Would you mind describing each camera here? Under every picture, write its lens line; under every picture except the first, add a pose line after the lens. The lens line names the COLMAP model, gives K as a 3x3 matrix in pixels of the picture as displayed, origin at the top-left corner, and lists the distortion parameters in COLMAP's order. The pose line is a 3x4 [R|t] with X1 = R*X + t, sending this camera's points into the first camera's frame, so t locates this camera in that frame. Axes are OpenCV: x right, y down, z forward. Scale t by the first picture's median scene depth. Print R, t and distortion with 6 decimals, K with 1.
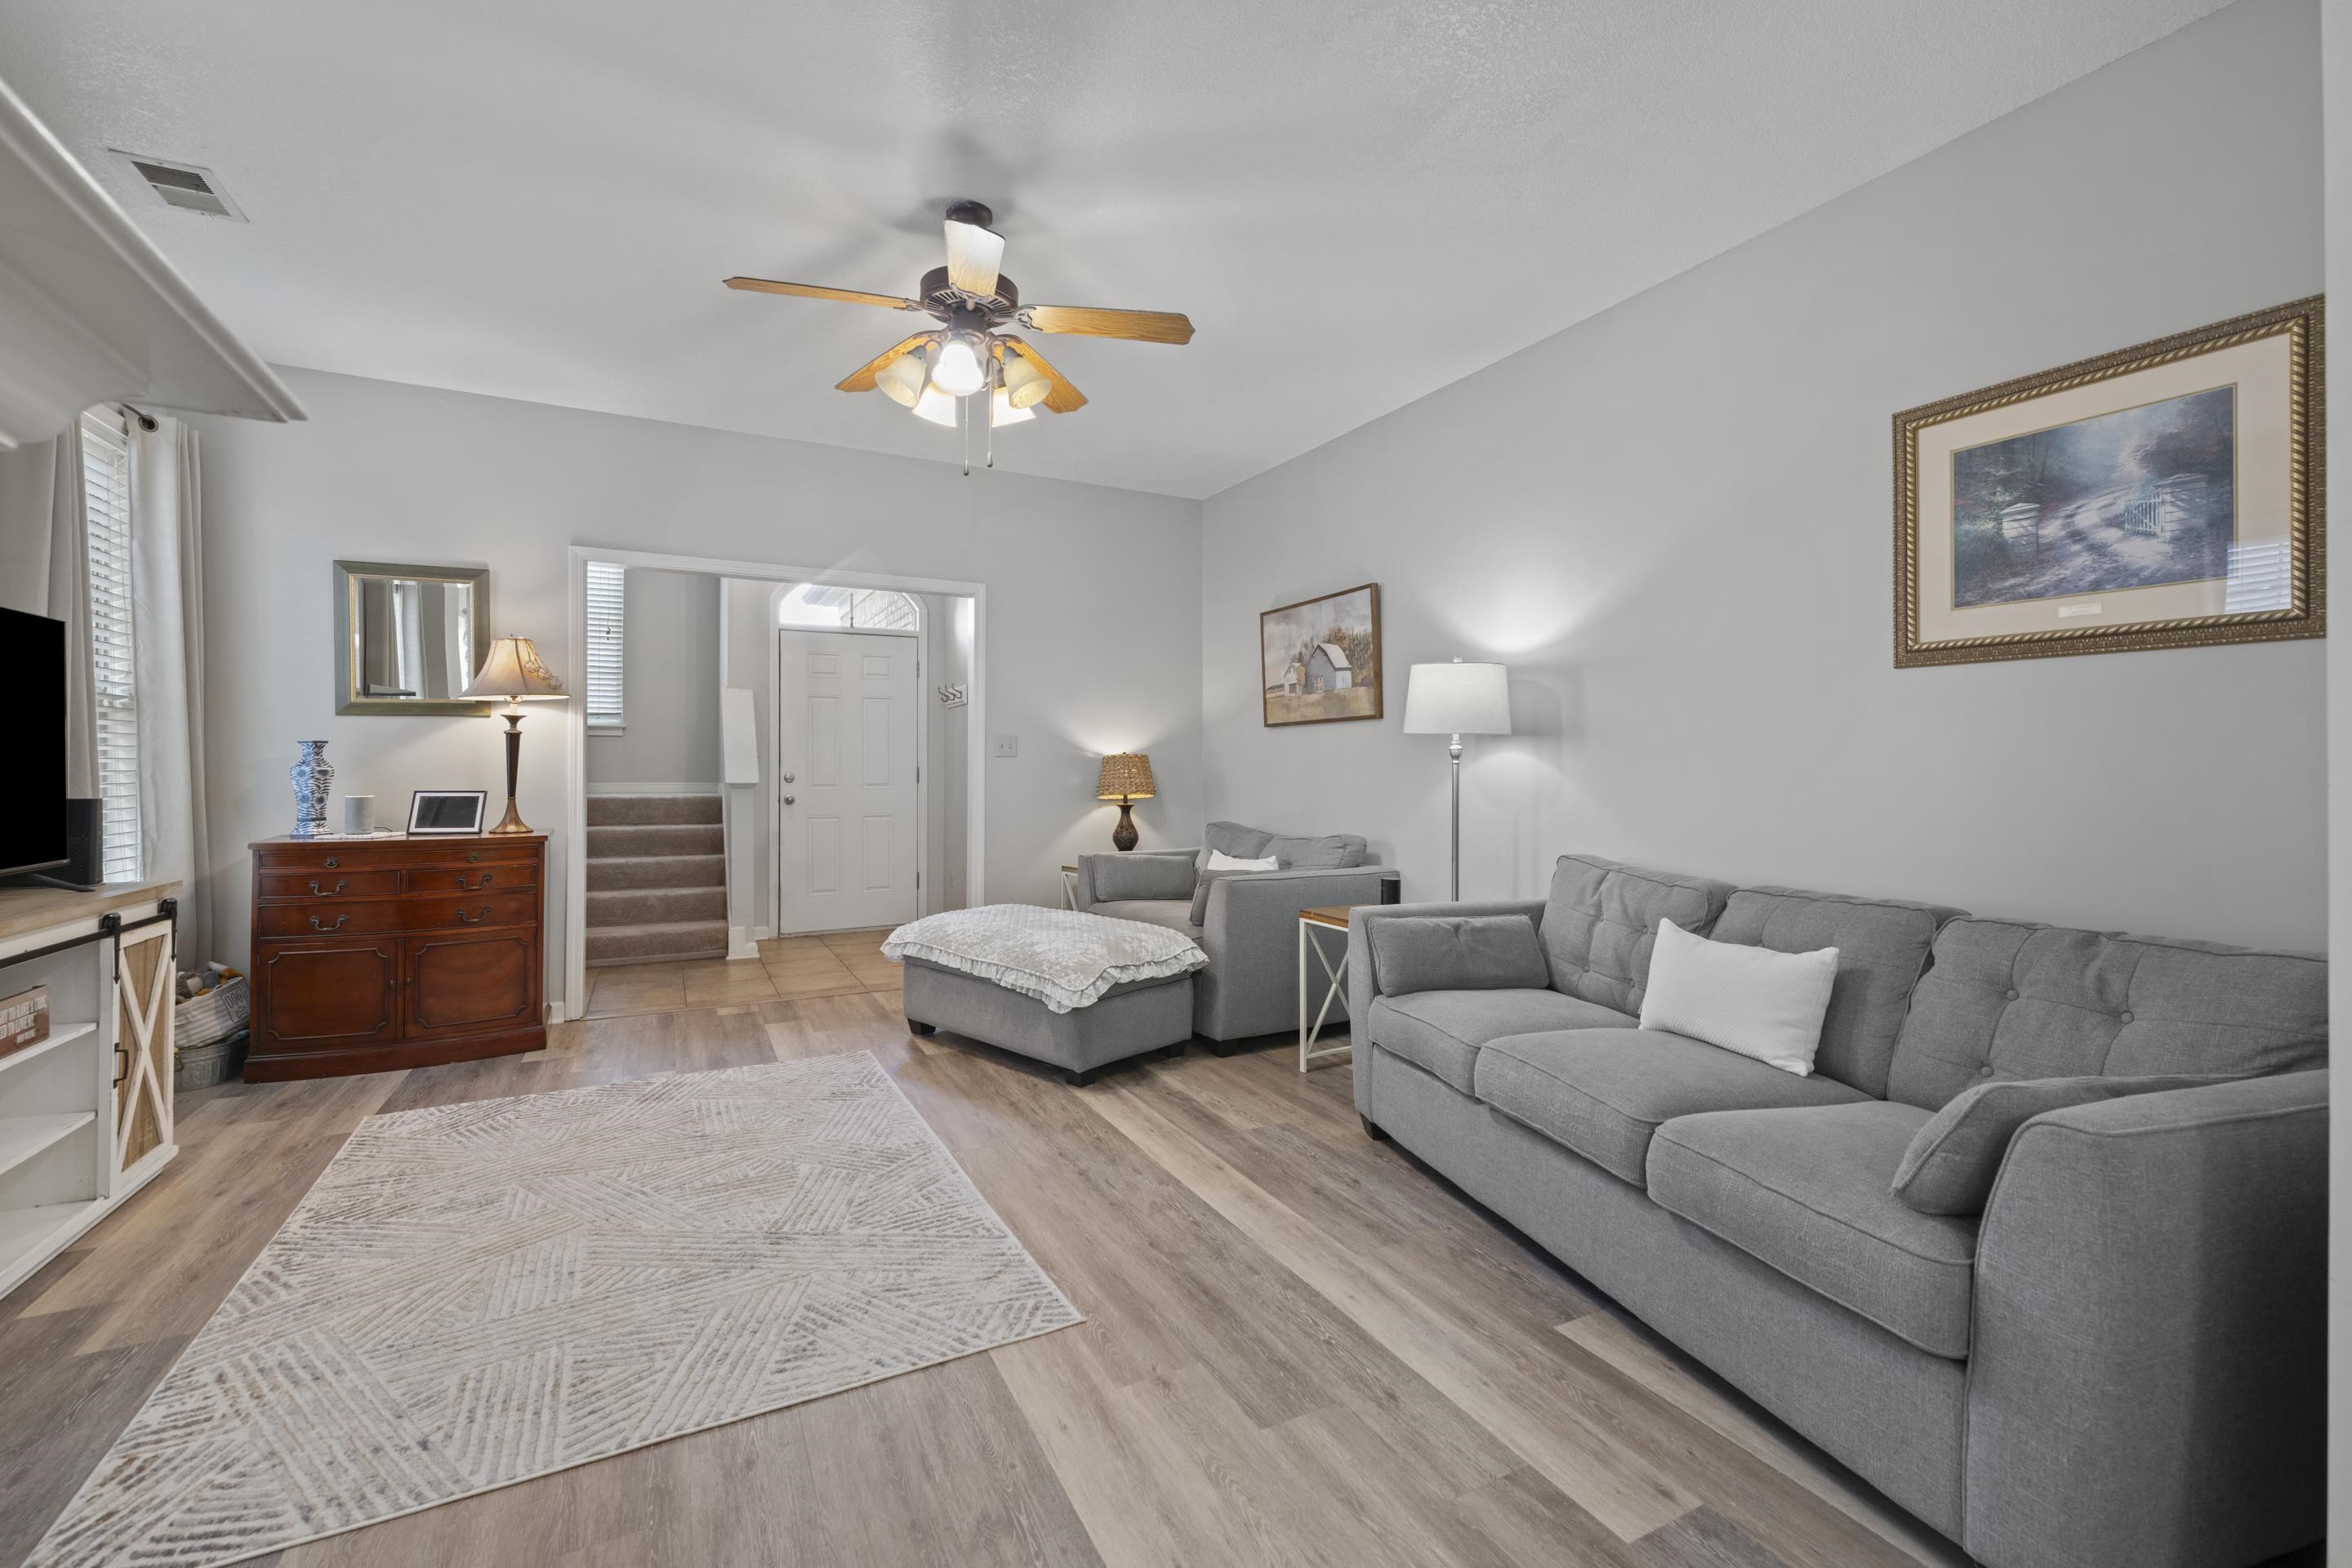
lens RADIAL K [[968.1, 0, 1140.4], [0, 968.1, 750.9], [0, 0, 1]] dist [-0.002504, -0.000663]
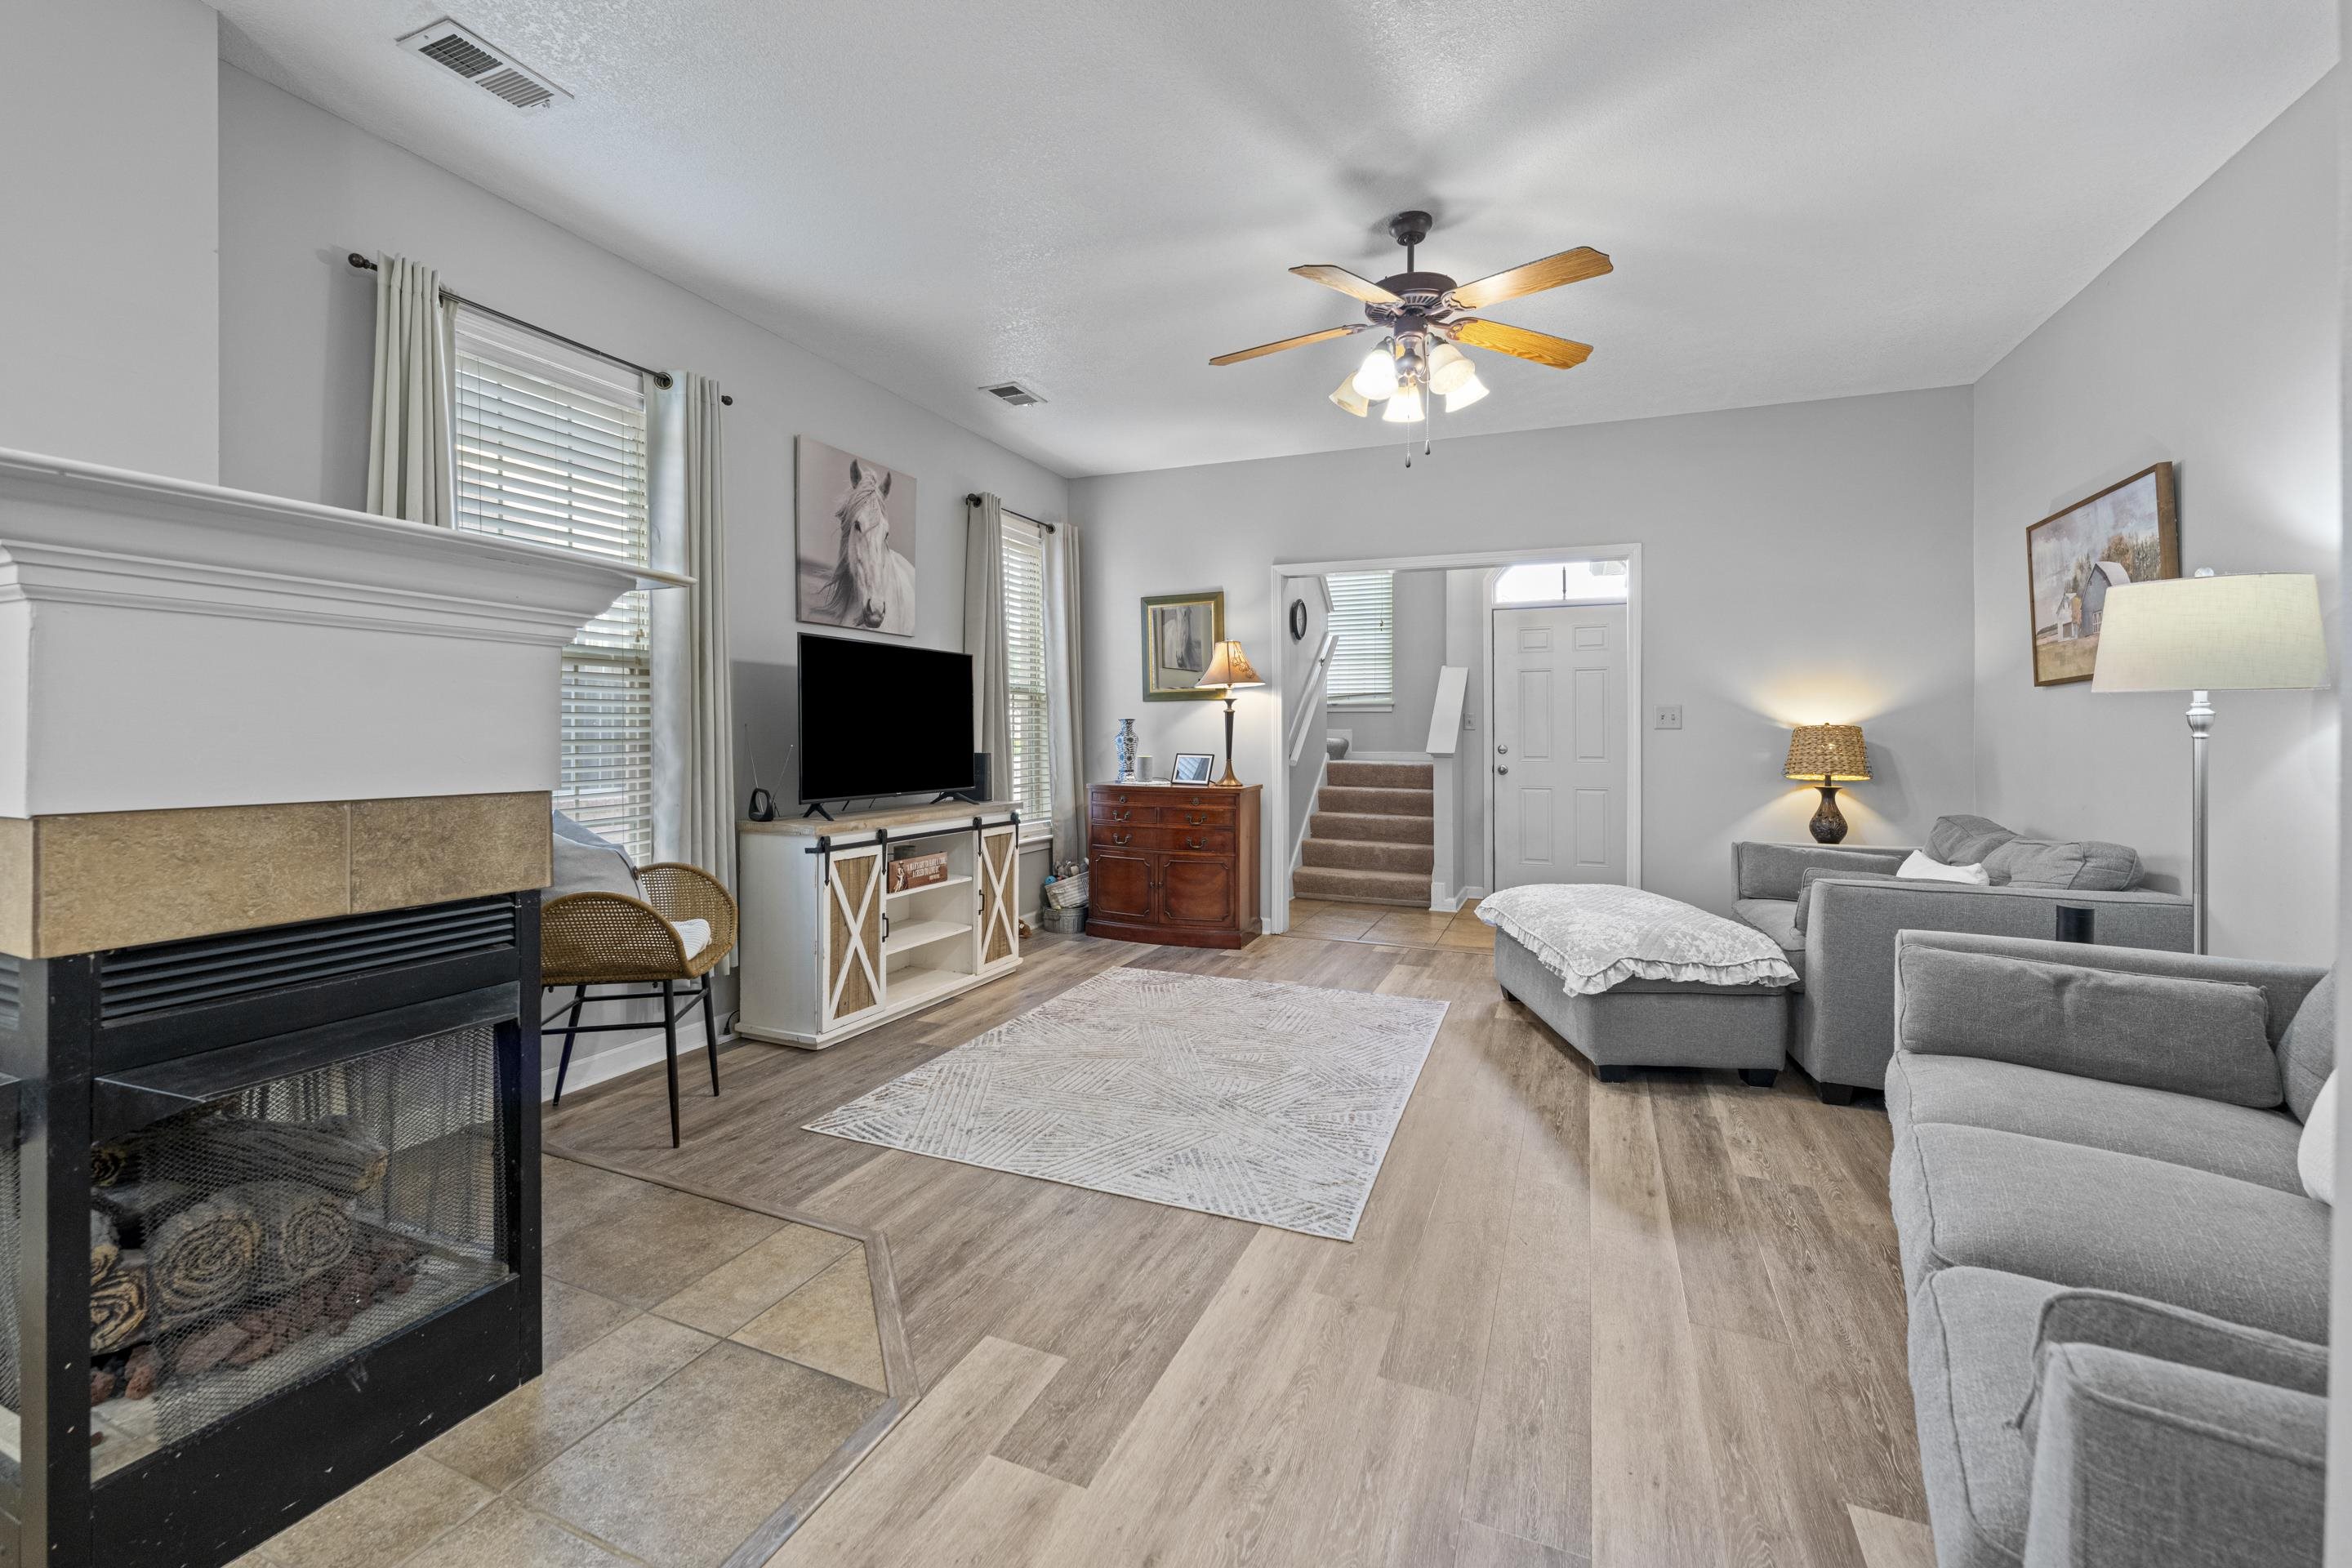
lens RADIAL K [[968.1, 0, 1181.0], [0, 968.1, 732.0], [0, 0, 1]] dist [-0.002504, -0.000663]
pose [[0.650796, 0.000454, -0.759253, 0.388641], [0.005694, 0.999969, 0.005478, 0.002148], [0.759231, -0.007889, 0.650773, 0.085665]]
